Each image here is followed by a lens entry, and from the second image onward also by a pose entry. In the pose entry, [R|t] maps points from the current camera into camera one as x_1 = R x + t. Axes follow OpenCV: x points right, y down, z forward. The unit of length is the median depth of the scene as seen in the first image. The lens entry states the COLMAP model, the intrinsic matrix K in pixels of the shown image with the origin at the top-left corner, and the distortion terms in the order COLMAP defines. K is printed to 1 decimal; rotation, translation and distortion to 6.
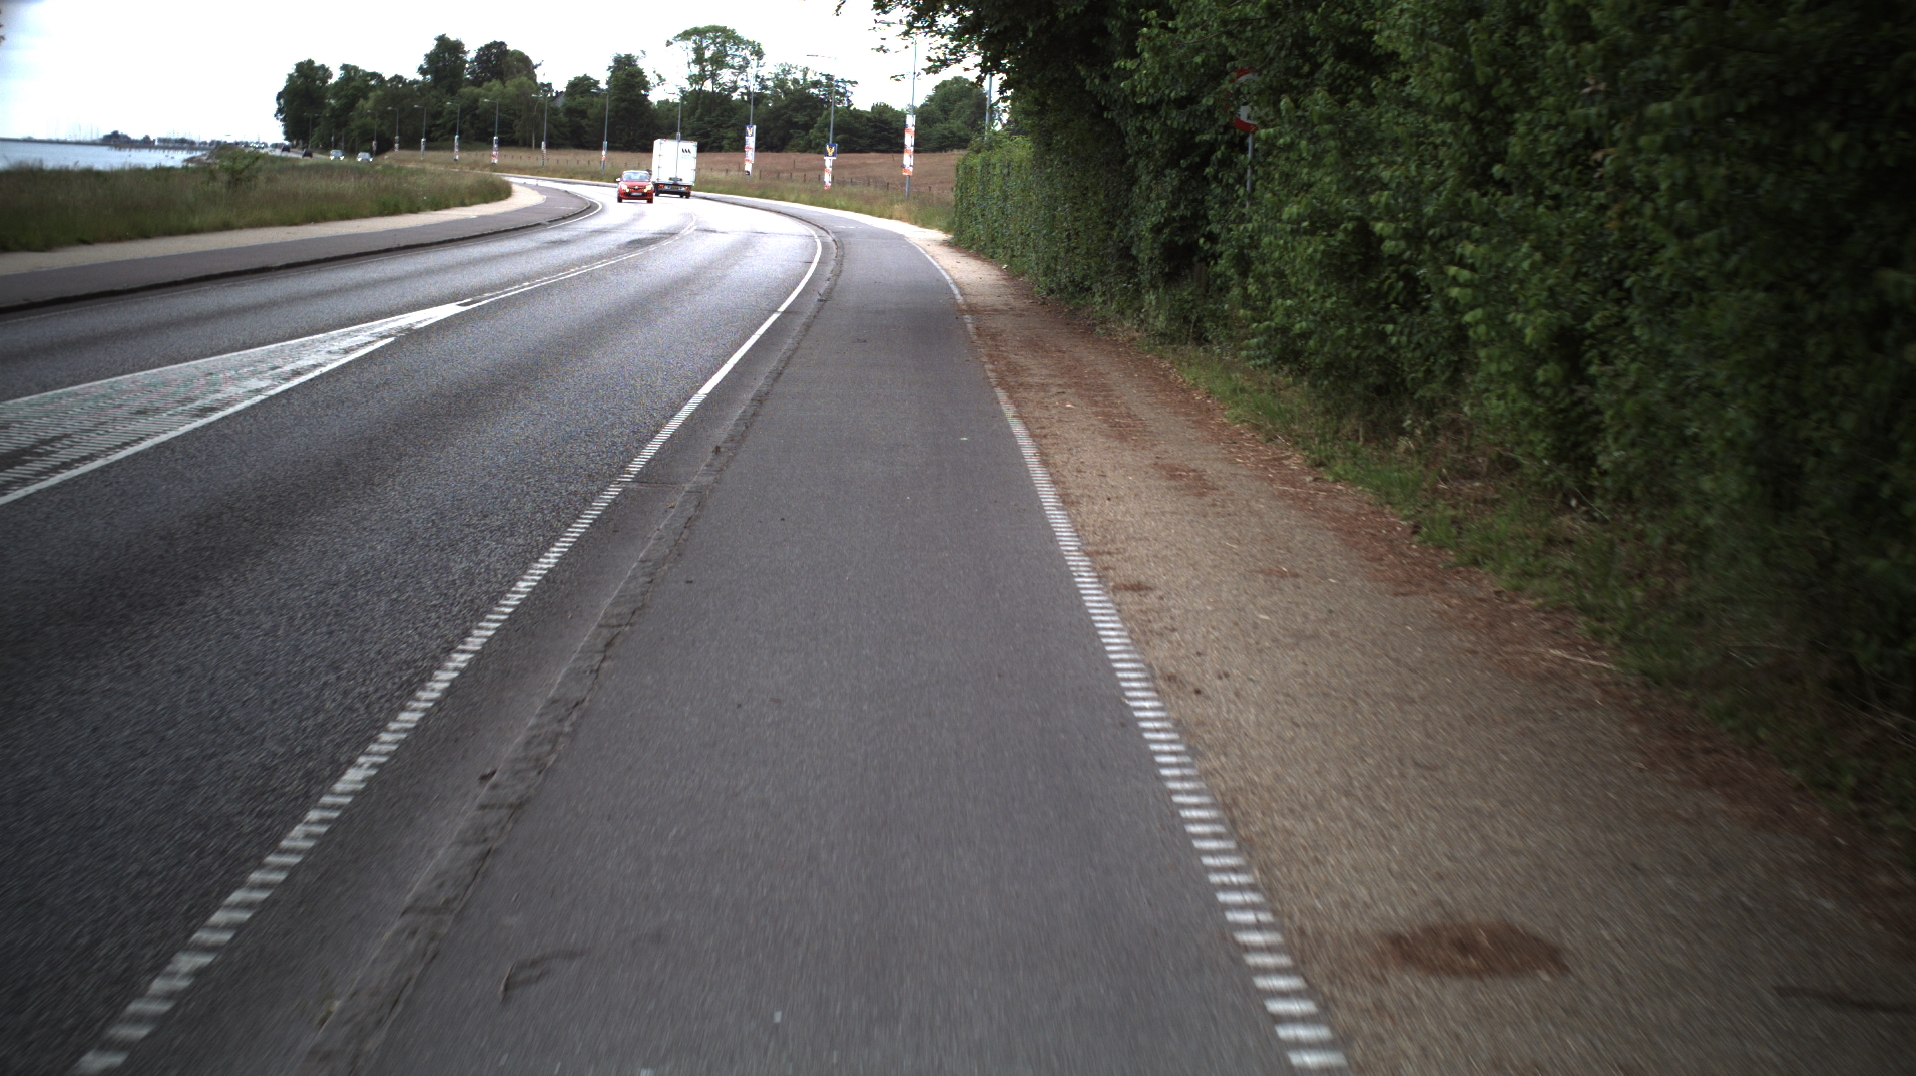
lens RADIAL K [[3340.8, 0, 970.6], [0, 3340.8, 527.5], [0, 0, 1]] dist [-0.245124, 0.000000]
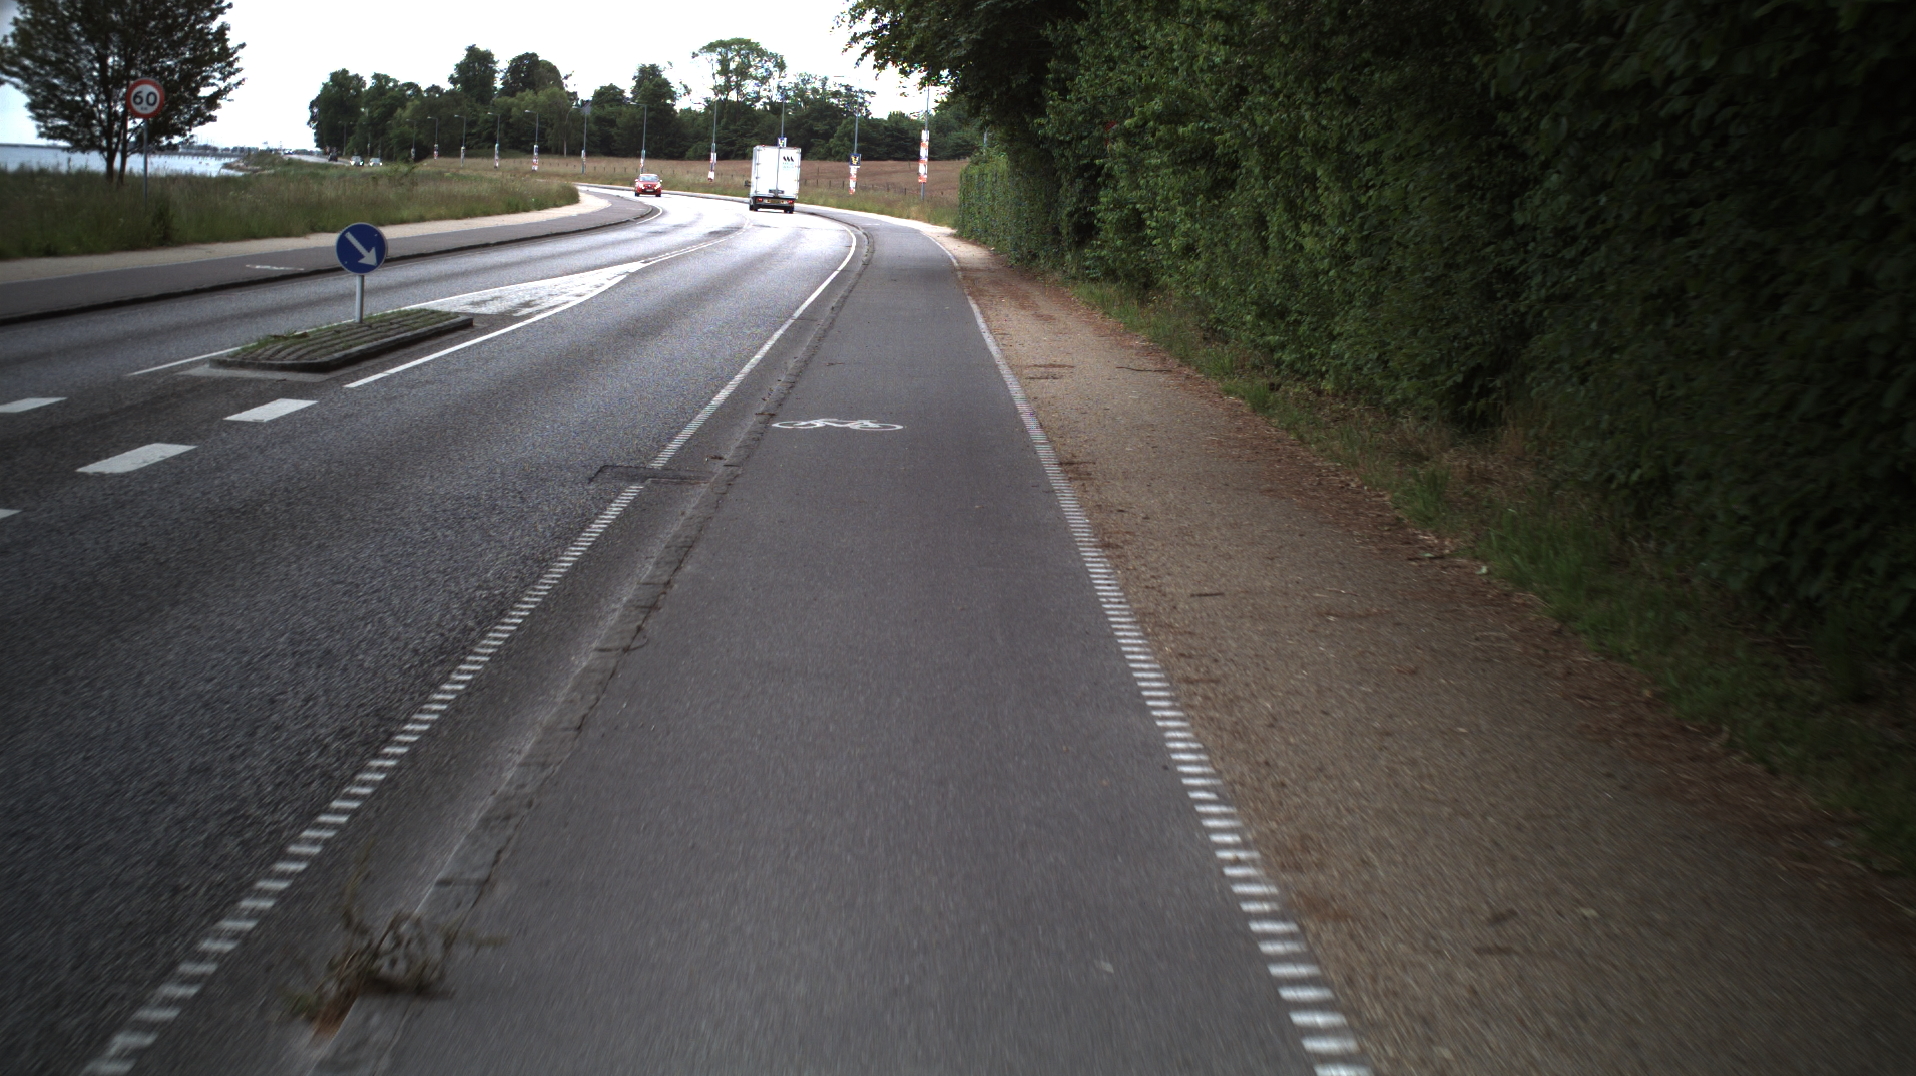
lens RADIAL K [[3340.8, 0, 954.0], [0, 3340.8, 541.5], [0, 0, 1]] dist [-0.245124, 0.000000]
pose [[0.999953, 0.000860, -0.009658, 0.013844], [-0.000838, 0.999997, 0.002306, 0.069887], [0.009660, -0.002297, 0.999951, -0.665148]]
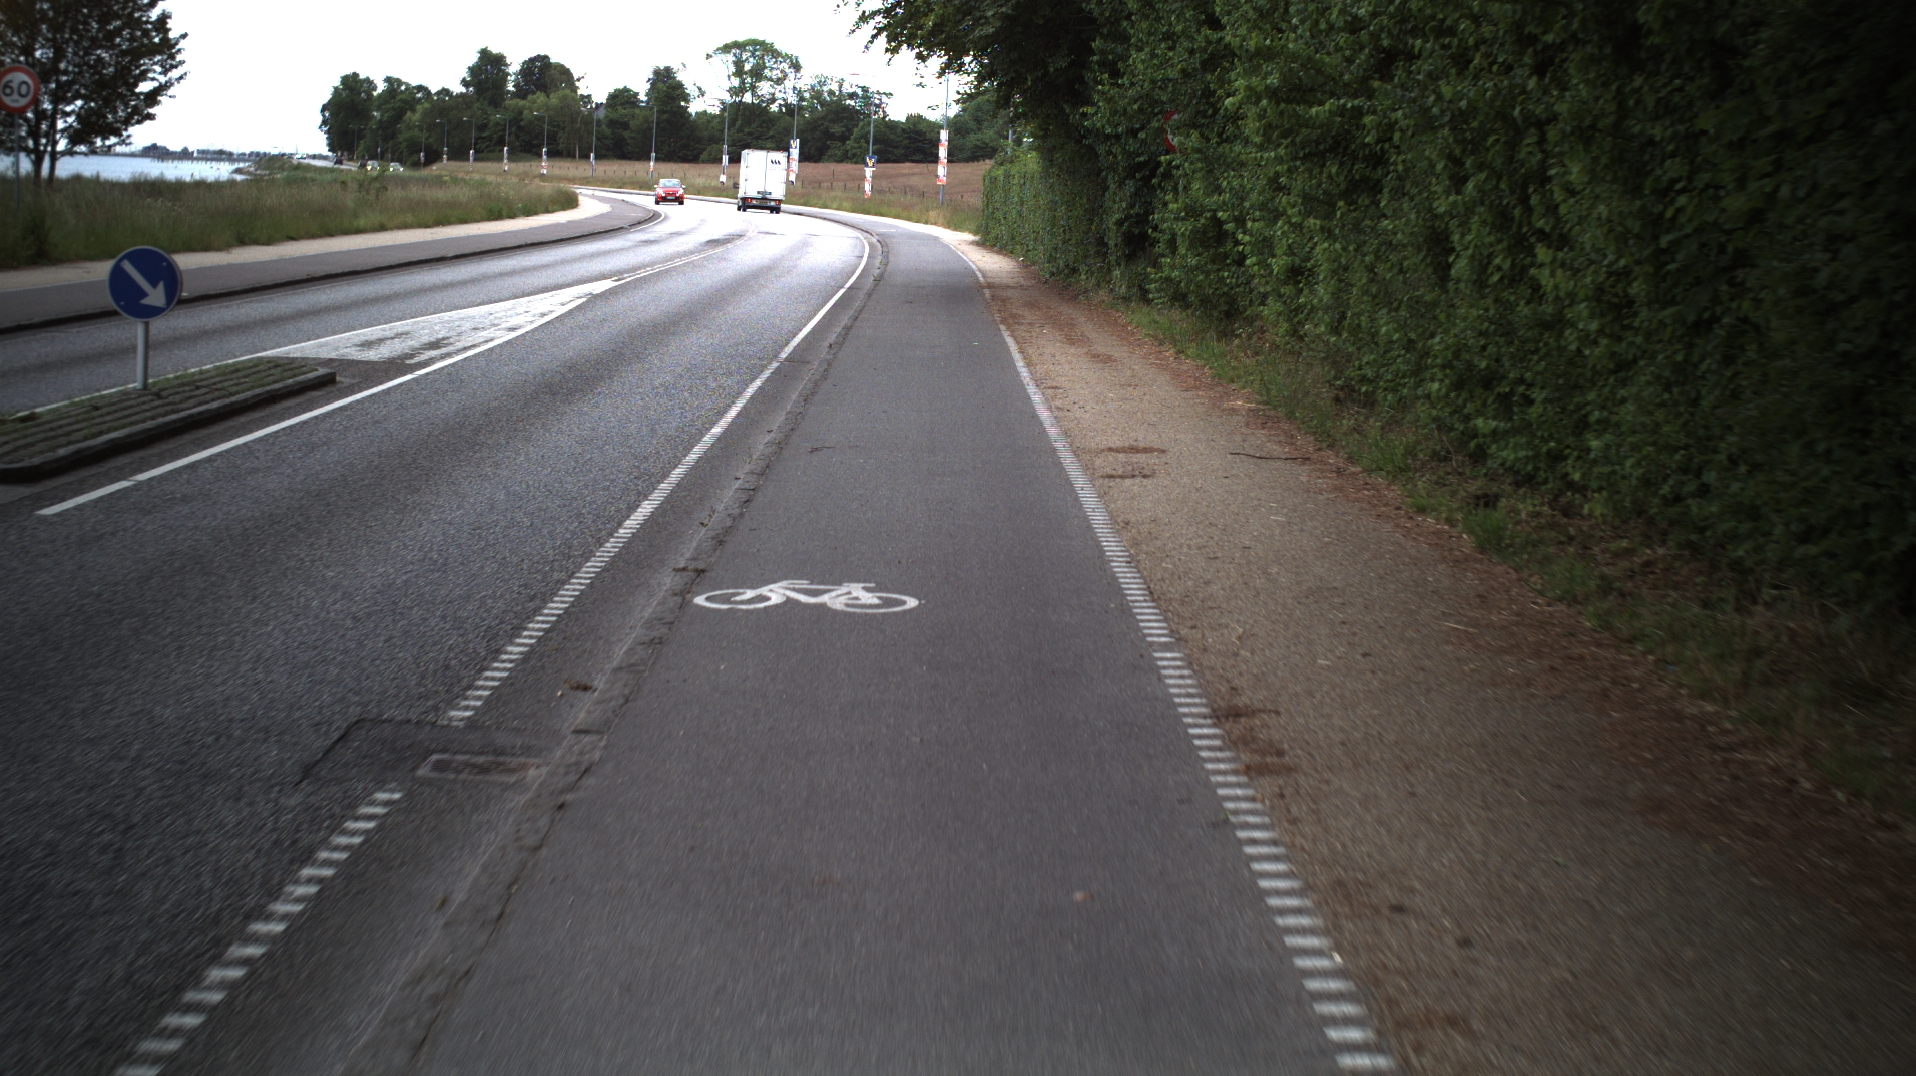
lens RADIAL K [[3340.8, 0, 967.3], [0, 3340.8, 536.0], [0, 0, 1]] dist [-0.245124, 0.000000]
pose [[0.999932, -0.002234, -0.011444, 0.007632], [0.002233, 0.999997, -0.000130, 0.041800], [0.011445, 0.000105, 0.999935, -0.398408]]
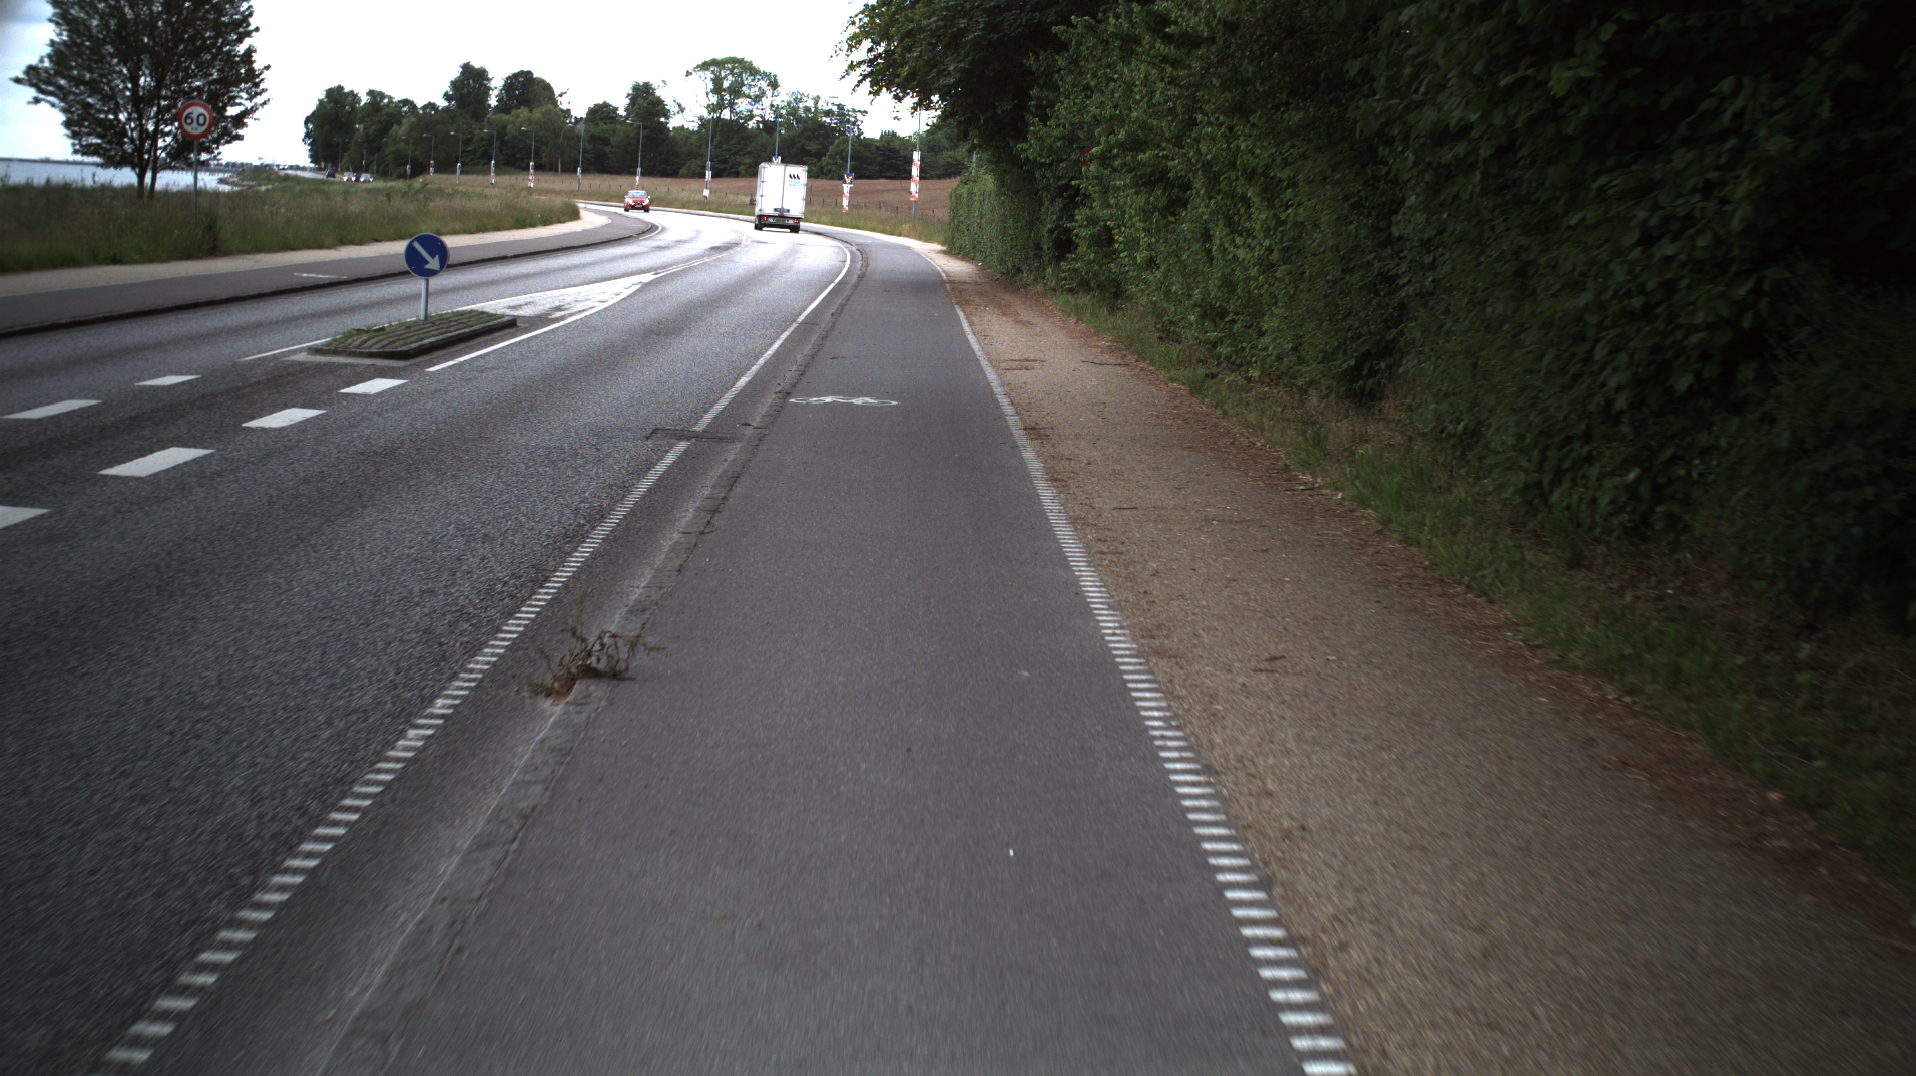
lens RADIAL K [[3340.8, 0, 943.4], [0, 3340.8, 547.6], [0, 0, 1]] dist [-0.245124, 0.000000]
pose [[0.999938, 0.005451, -0.009711, 0.016207], [-0.005465, 0.999984, -0.001462, 0.084062], [0.009703, 0.001515, 0.999952, -0.798891]]
